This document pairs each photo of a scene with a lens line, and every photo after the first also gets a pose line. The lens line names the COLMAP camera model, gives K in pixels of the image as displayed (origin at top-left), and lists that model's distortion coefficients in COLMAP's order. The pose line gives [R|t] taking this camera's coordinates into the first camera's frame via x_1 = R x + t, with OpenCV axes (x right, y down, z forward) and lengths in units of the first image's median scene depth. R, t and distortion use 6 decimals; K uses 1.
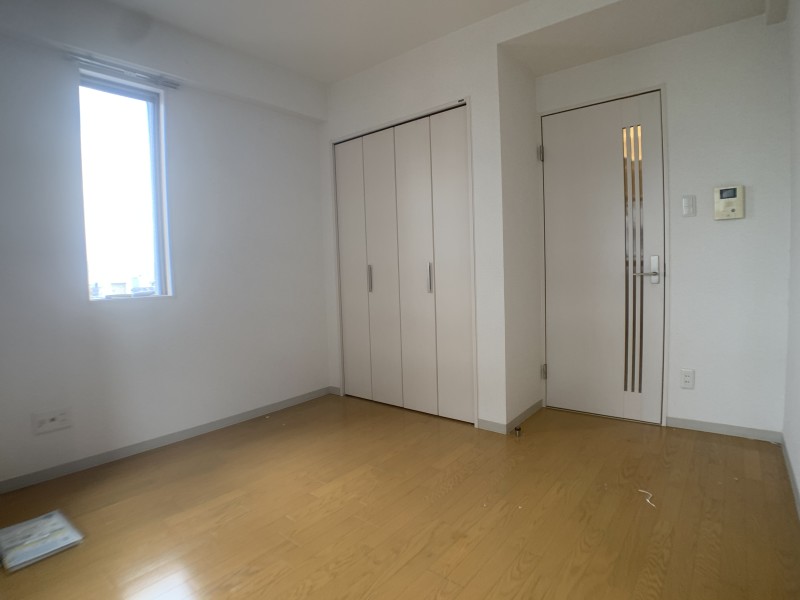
lens RADIAL K [[418.5, 0, 391.0], [0, 418.5, 298.3], [0, 0, 1]] dist [-0.092753, 0.016883]
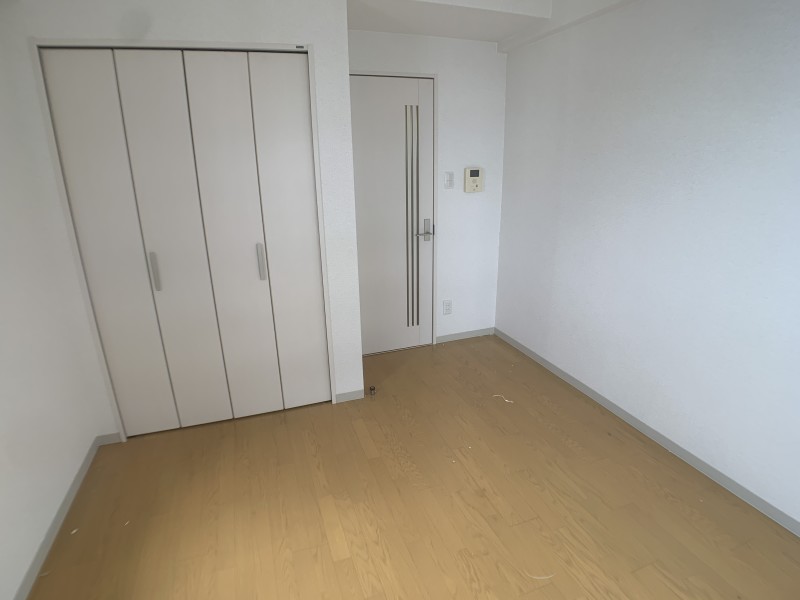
lens RADIAL K [[423.6, 0, 387.0], [0, 423.6, 300.6], [0, 0, 1]] dist [-0.065969, -0.000160]
pose [[0.523298, -0.241814, 0.817120, -0.556158], [0.062057, 0.967160, 0.246474, -0.193723], [-0.849887, -0.078272, 0.521119, 0.401994]]
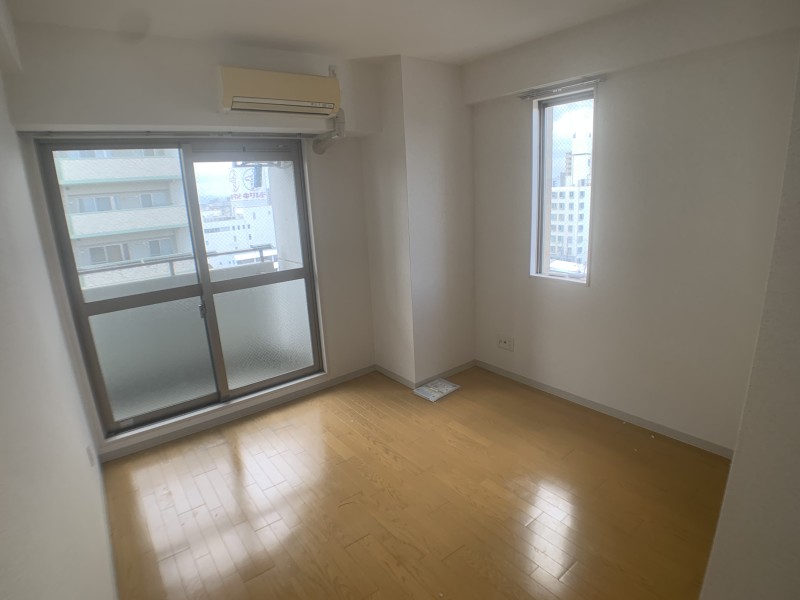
lens RADIAL K [[418.5, 0, 391.0], [0, 418.5, 298.3], [0, 0, 1]] dist [-0.092753, 0.016883]
pose [[-0.219189, 0.278991, -0.934944, 0.668015], [0.000647, 0.958288, 0.285805, -0.299272], [0.975682, 0.062041, -0.210227, 0.746419]]
